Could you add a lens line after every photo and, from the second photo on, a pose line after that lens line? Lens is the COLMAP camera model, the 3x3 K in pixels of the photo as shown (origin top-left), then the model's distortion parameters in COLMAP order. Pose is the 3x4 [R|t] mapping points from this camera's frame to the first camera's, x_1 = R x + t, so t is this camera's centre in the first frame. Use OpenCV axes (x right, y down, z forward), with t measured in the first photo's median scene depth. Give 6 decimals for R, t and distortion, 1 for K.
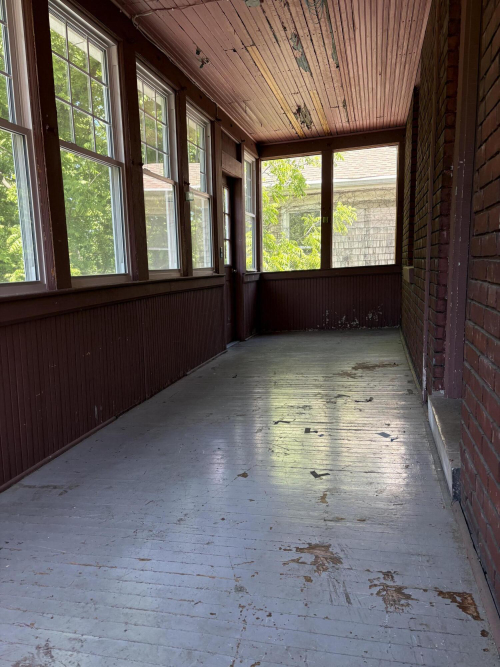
lens RADIAL K [[505.0, 0, 250.0], [0, 505.0, 335.0], [0, 0, 1]] dist [0.013674, -0.025343]
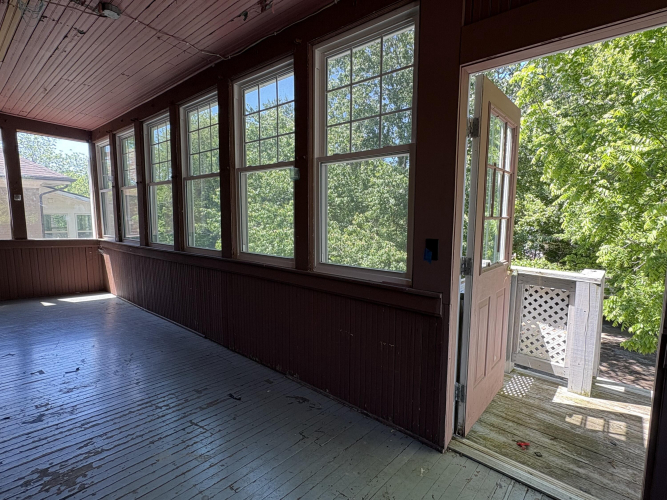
lens RADIAL K [[328.6, 0, 333.3], [0, 328.6, 249.4], [0, 0, 1]] dist [0.002573, -0.002214]
pose [[-0.442933, 0.098878, -0.891085, 0.449669], [-0.129834, 0.976349, 0.172876, -0.339882], [0.887104, 0.192266, -0.419620, 1.721353]]
